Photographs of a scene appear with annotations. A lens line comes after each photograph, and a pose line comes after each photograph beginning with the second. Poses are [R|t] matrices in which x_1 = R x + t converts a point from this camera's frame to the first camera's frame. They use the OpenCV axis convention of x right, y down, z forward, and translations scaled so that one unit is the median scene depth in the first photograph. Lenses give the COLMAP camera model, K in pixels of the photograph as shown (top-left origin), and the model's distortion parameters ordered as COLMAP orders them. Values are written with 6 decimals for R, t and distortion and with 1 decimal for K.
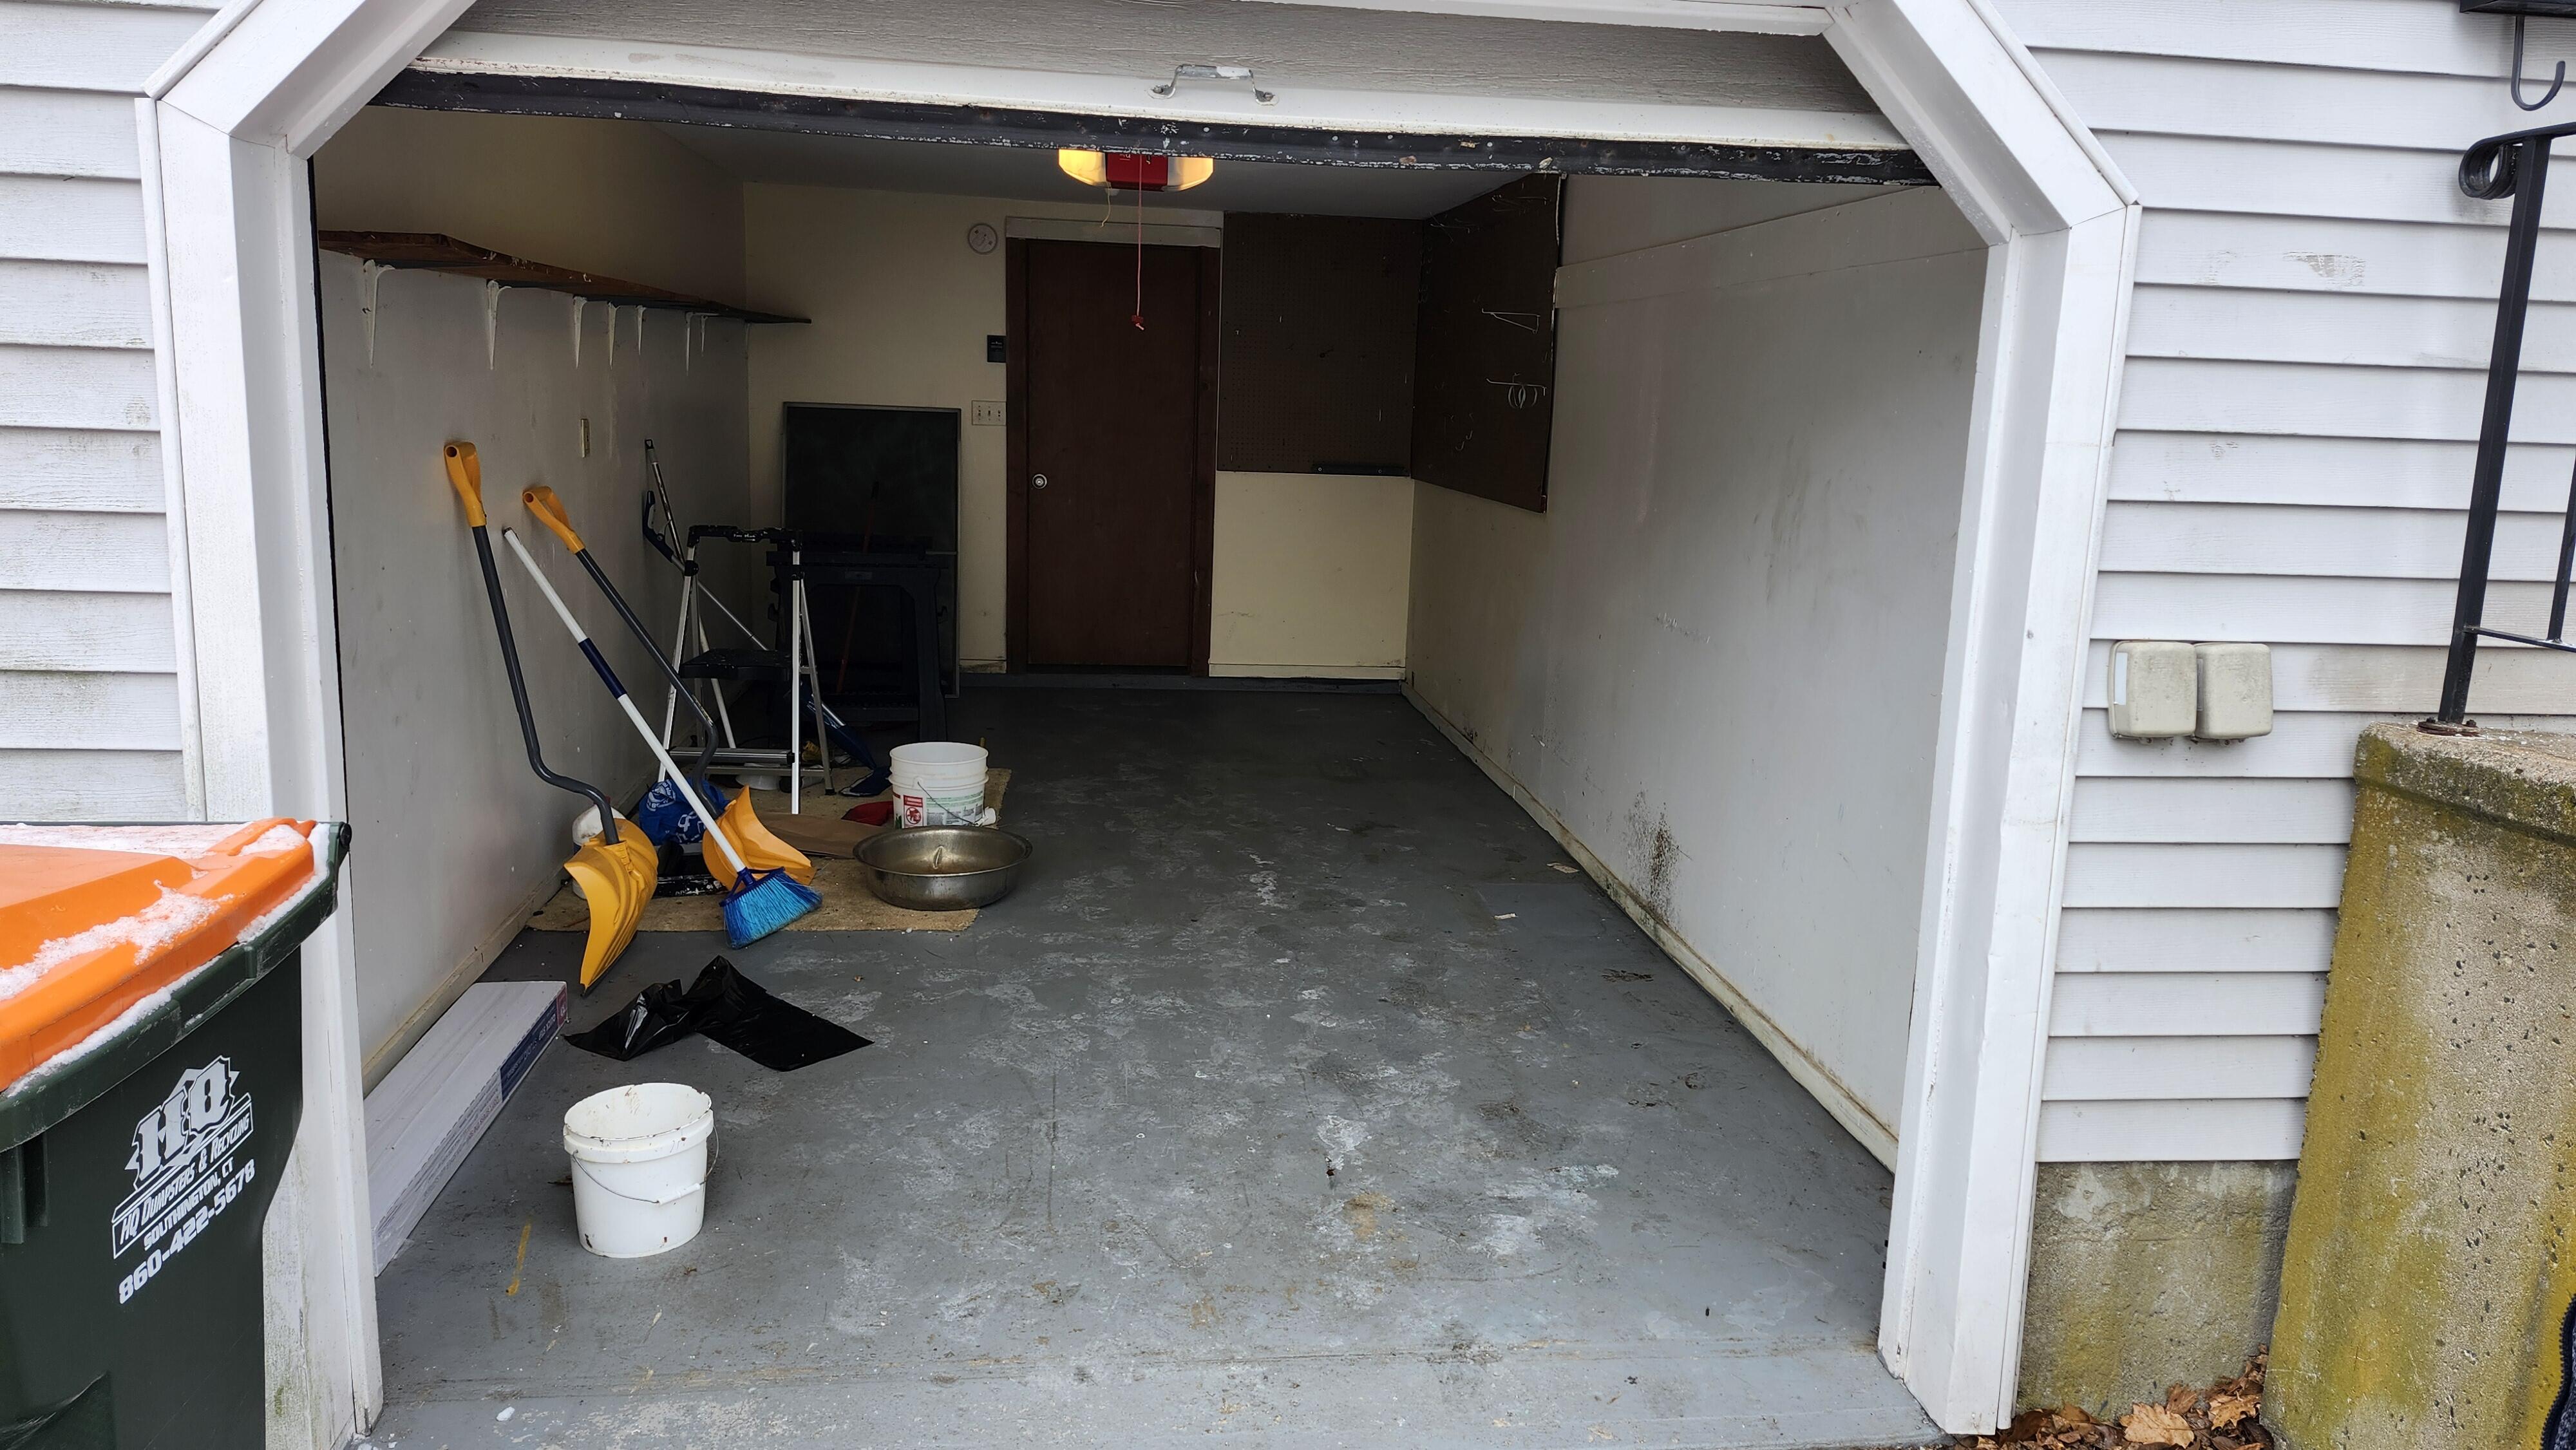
lens RADIAL K [[1819.0, 0, 1288.3], [0, 1819.0, 715.1], [0, 0, 1]] dist [0.039191, -0.039223]
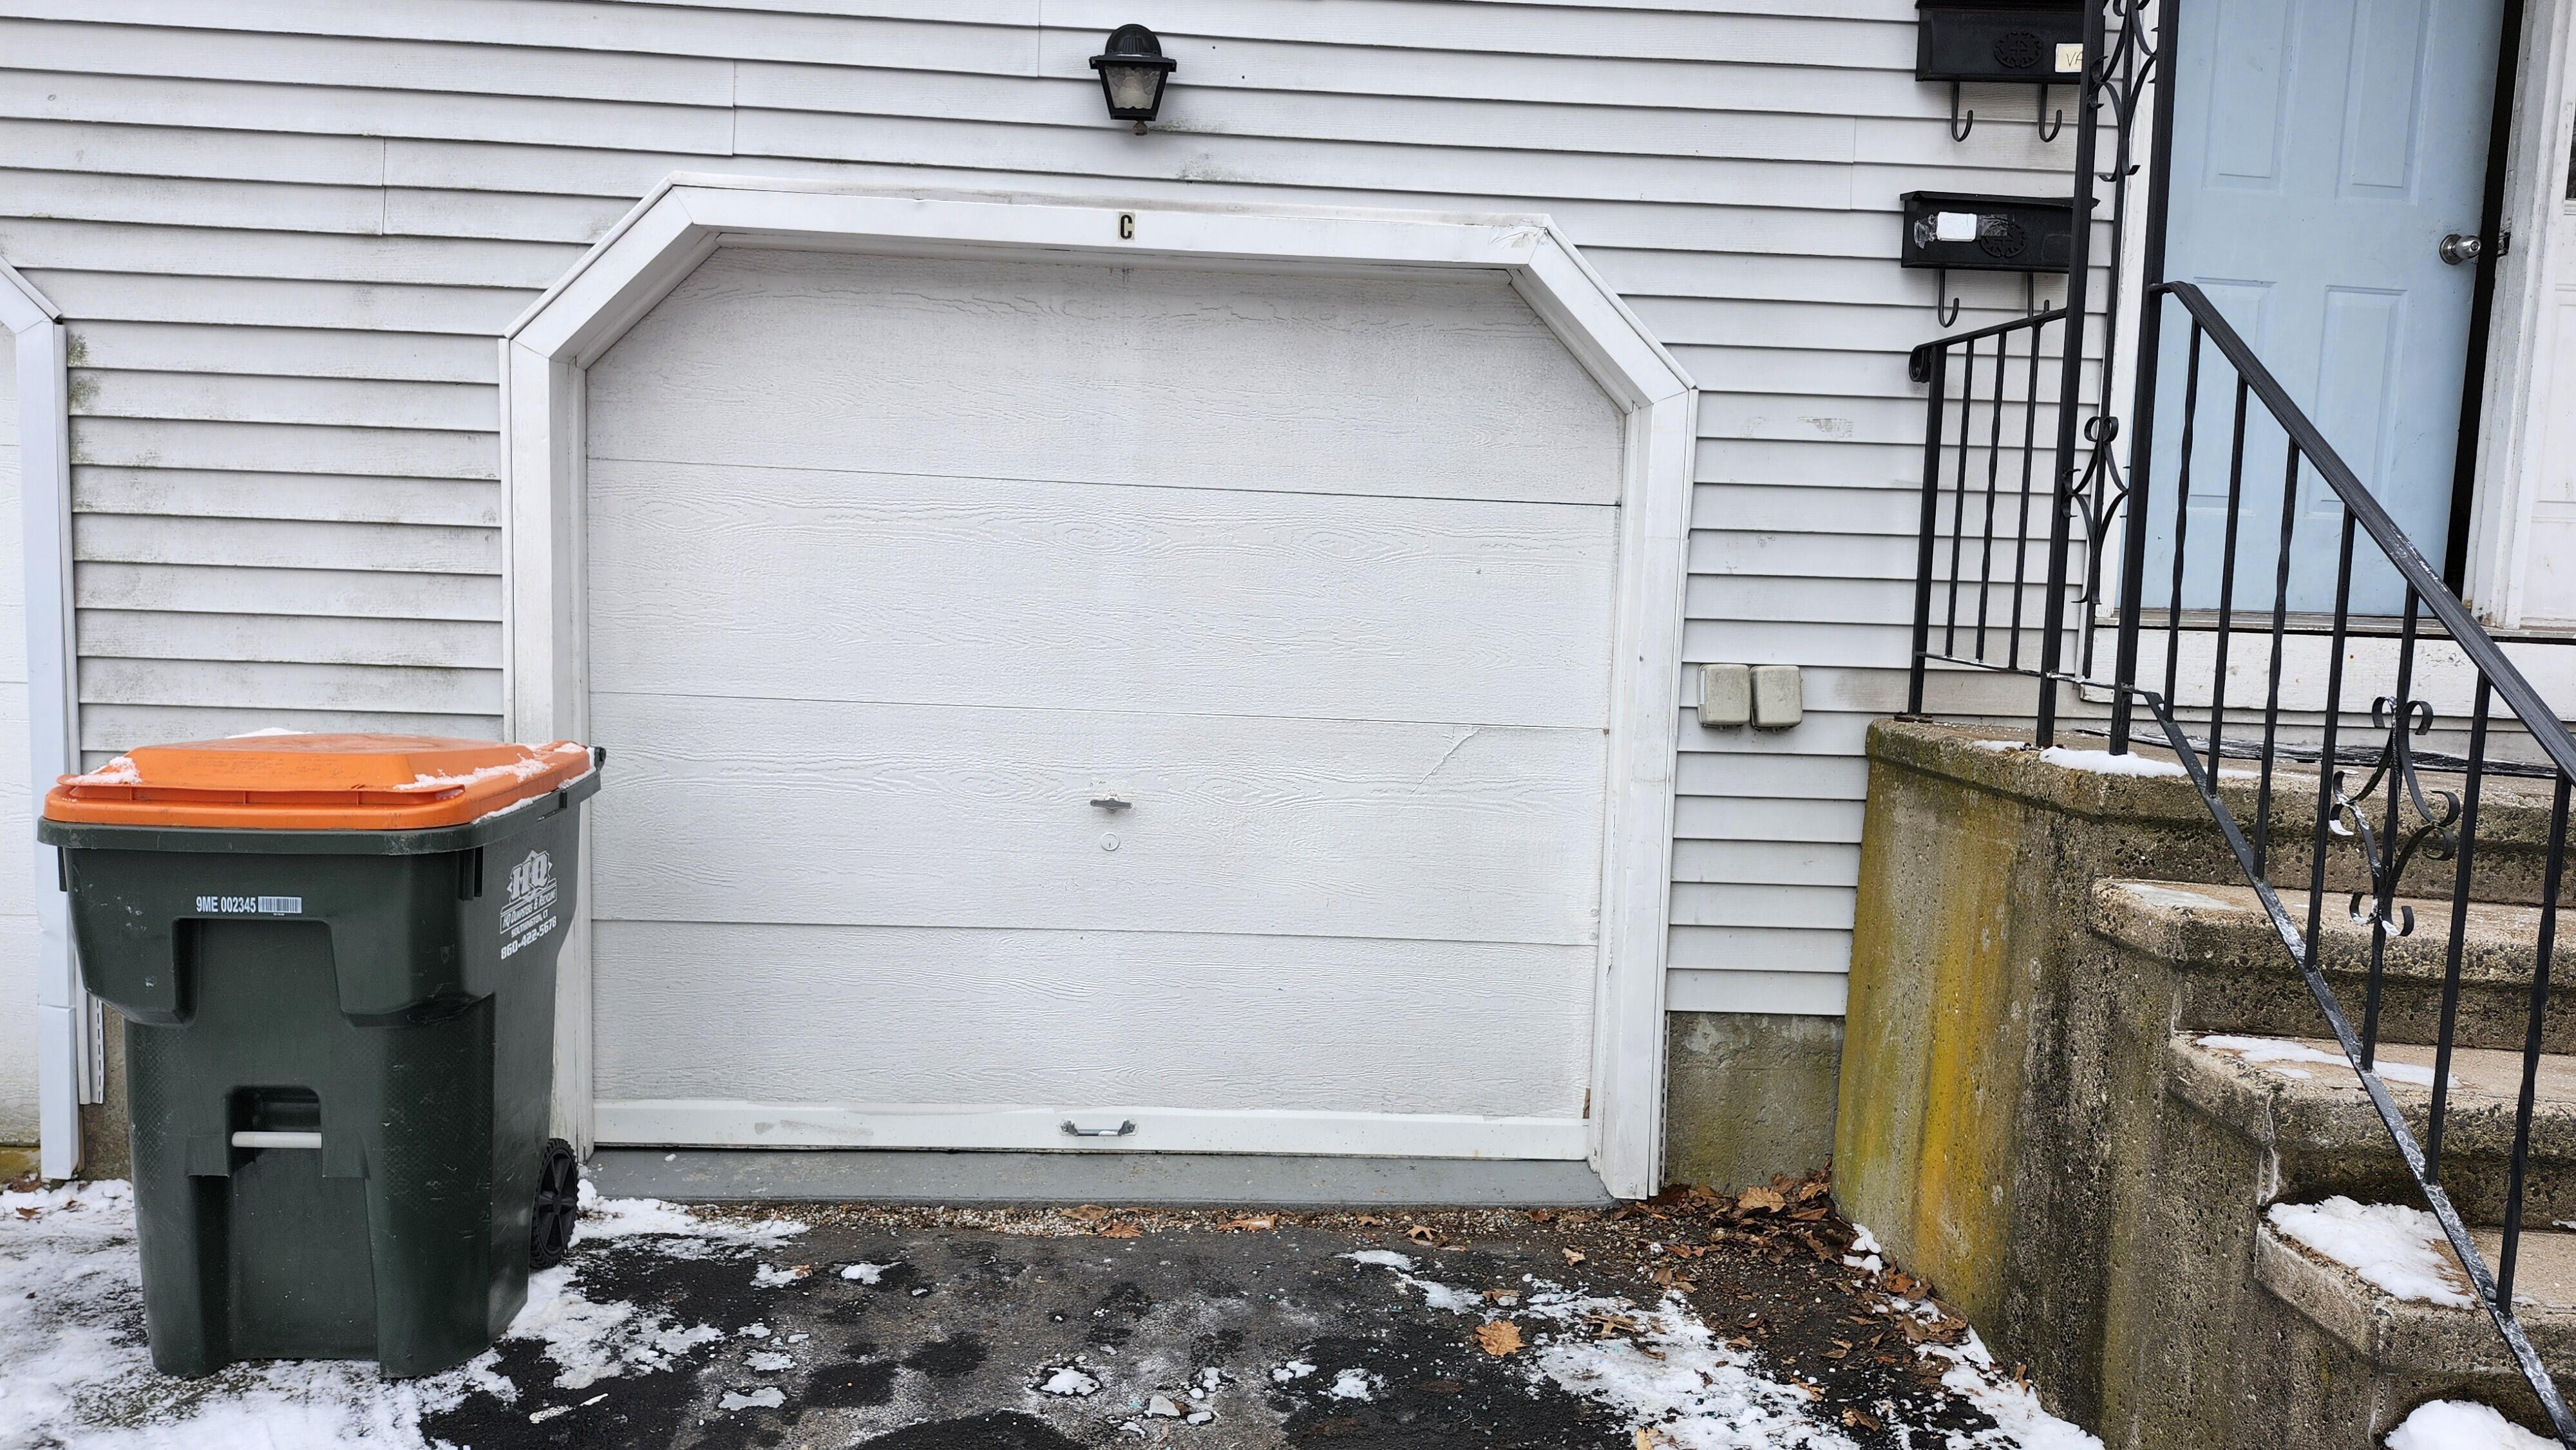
lens RADIAL K [[1819.0, 0, 1281.4], [0, 1819.0, 736.0], [0, 0, 1]] dist [0.039191, -0.039223]
pose [[0.998042, 0.005038, -0.062339, 0.196119], [-0.009357, 0.997560, -0.069178, 0.133465], [0.061838, 0.069626, 0.995655, -0.568621]]
